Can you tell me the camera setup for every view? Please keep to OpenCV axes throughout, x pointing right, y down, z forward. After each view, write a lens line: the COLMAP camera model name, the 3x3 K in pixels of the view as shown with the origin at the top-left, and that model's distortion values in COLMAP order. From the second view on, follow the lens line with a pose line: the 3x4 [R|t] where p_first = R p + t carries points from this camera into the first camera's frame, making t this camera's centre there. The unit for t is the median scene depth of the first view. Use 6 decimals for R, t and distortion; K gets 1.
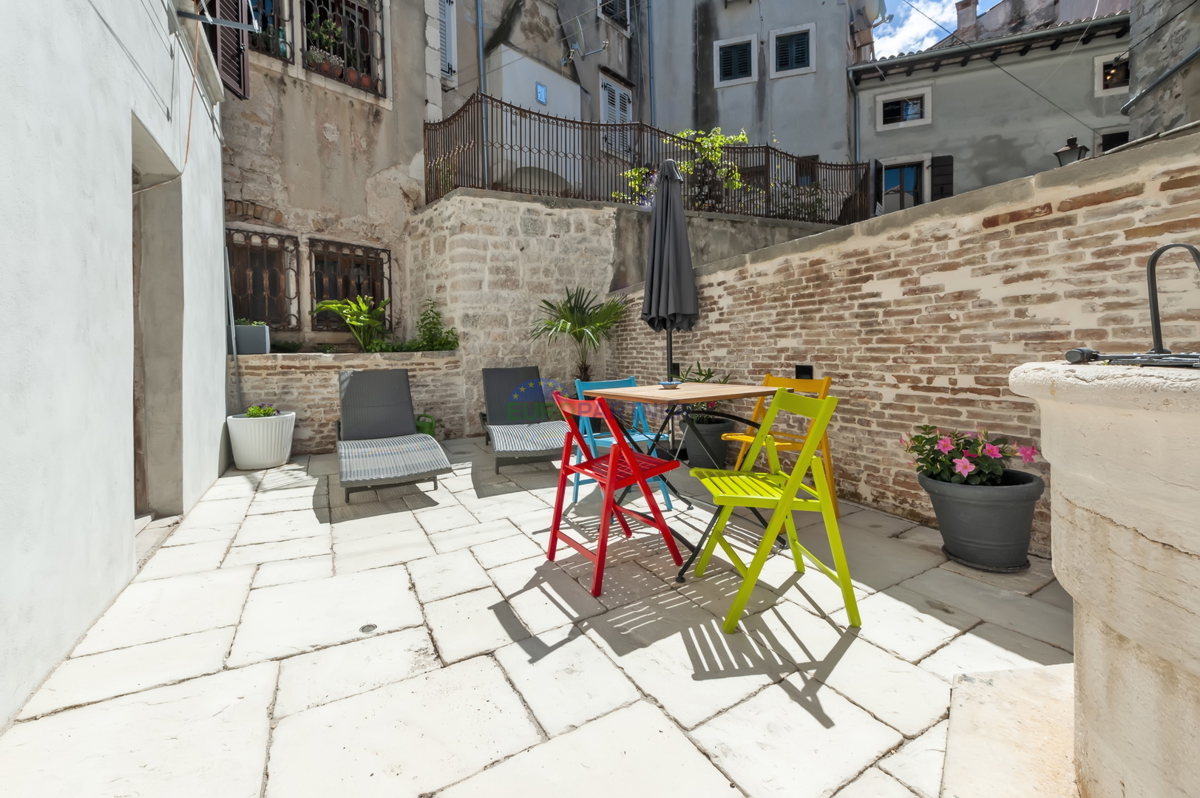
lens RADIAL K [[472.5, 0, 597.9], [0, 472.5, 352.4], [0, 0, 1]] dist [0.001432, -0.000133]
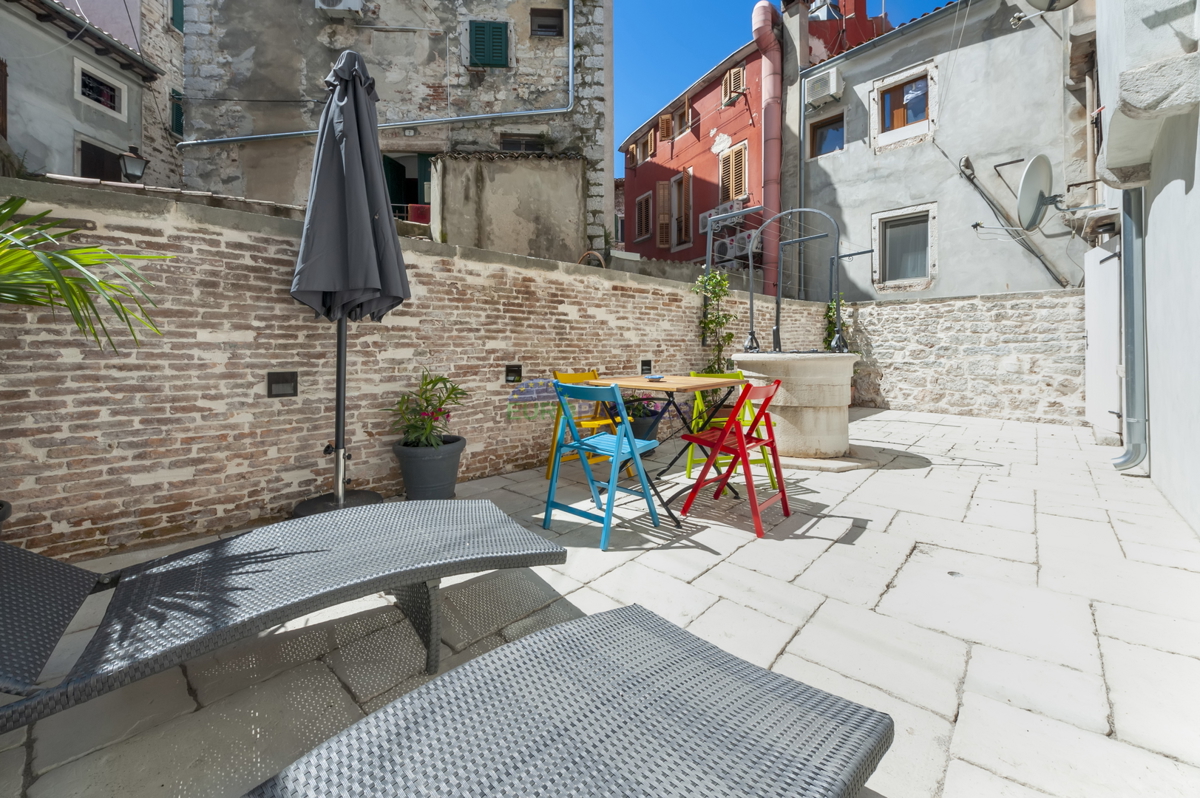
lens RADIAL K [[457.7, 0, 600.4], [0, 457.7, 346.6], [0, 0, 1]] dist [0.000260, 0.000005]
pose [[-0.283765, 0.026226, 0.958535, -0.438479], [0.009529, 0.999654, -0.024530, 0.007983], [-0.958847, 0.002174, -0.283916, 0.708163]]
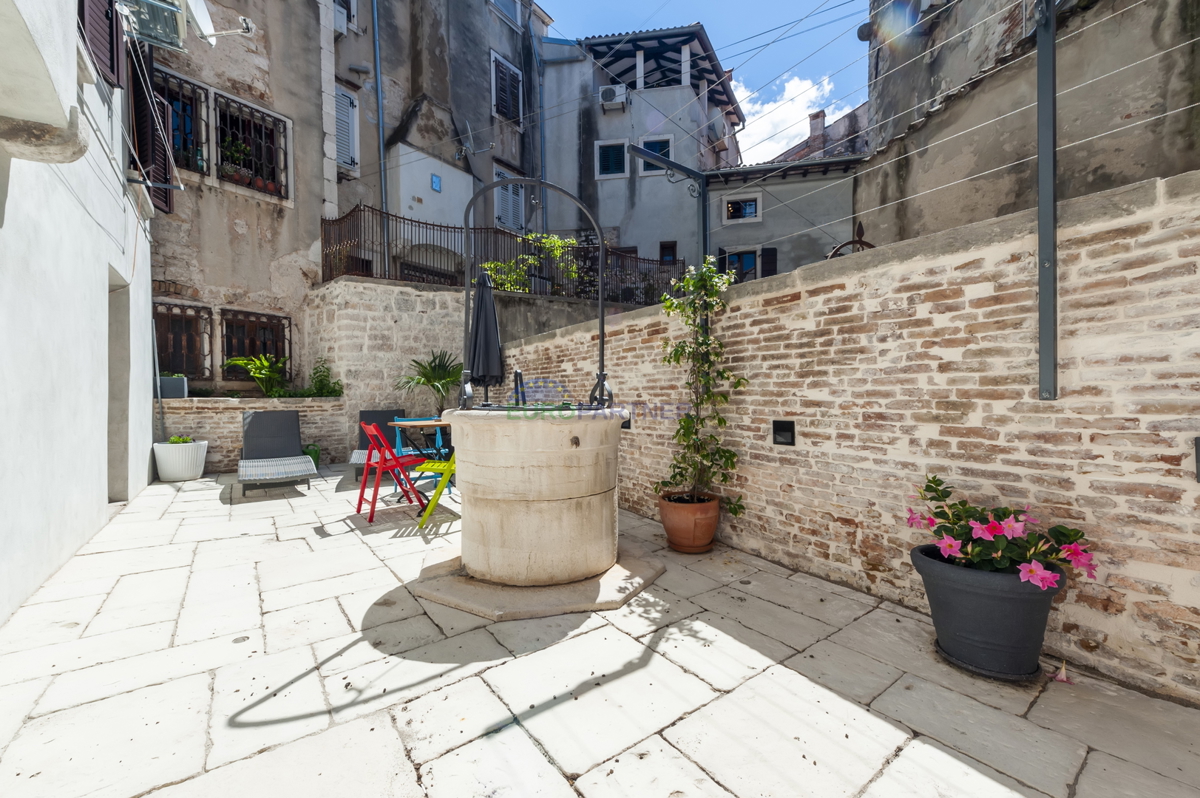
lens RADIAL K [[466.9, 0, 600.0], [0, 466.9, 399.0], [0, 0, 1]] dist [0.000805, -0.000023]
pose [[0.991819, 0.012481, 0.127039, 0.269640], [-0.012782, 0.999917, 0.001552, -0.010005], [-0.127009, -0.003163, 0.991897, -0.417678]]
